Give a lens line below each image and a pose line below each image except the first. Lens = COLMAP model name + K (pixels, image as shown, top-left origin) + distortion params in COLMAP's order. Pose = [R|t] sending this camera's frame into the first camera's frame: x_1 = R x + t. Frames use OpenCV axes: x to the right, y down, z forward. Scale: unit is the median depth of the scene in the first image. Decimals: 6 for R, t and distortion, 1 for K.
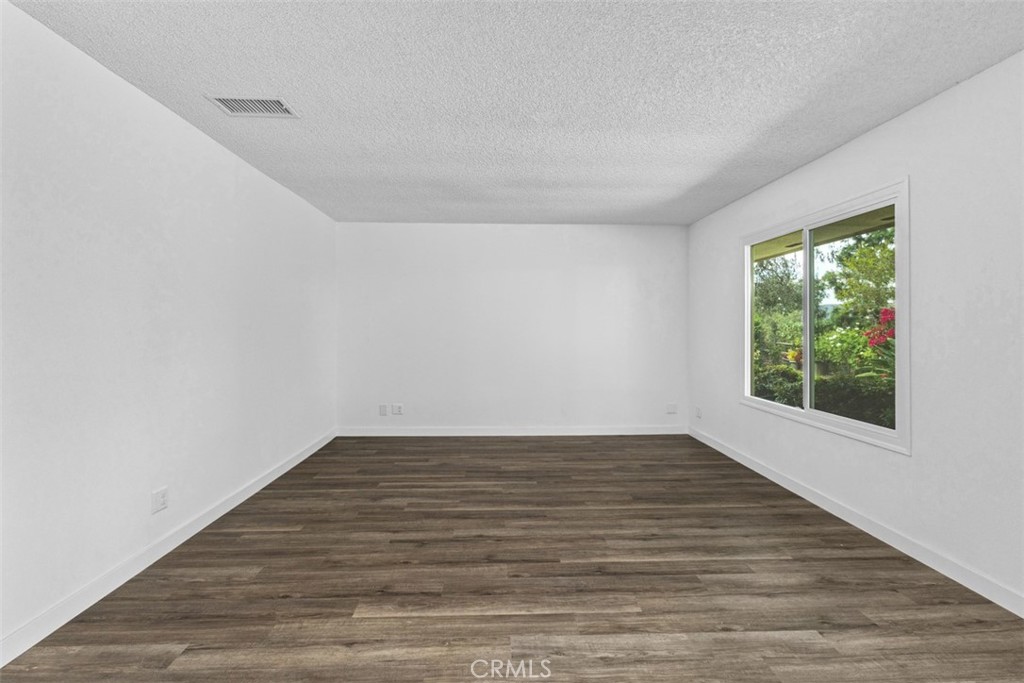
lens RADIAL K [[477.9, 0, 511.5], [0, 477.9, 335.7], [0, 0, 1]] dist [-0.003877, 0.000088]
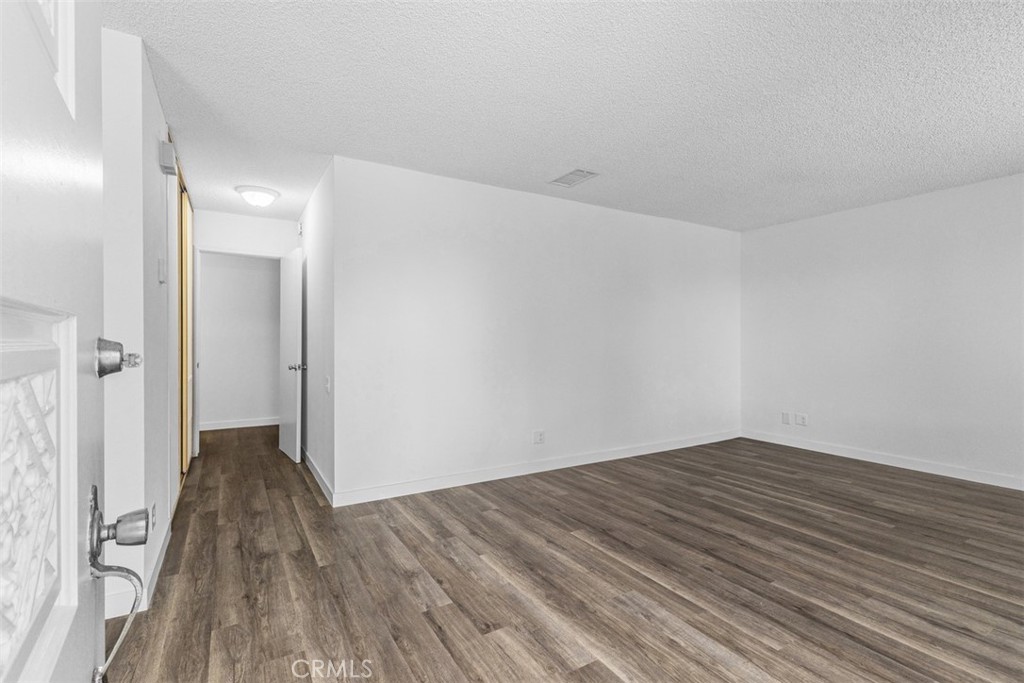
lens RADIAL K [[471.2, 0, 513.3], [0, 471.2, 341.6], [0, 0, 1]] dist [0.002302, 0.000775]
pose [[0.482218, -0.001444, -0.876050, 0.617589], [-0.010310, 0.999920, -0.007323, 0.032499], [0.875991, 0.012563, 0.482165, 0.140535]]
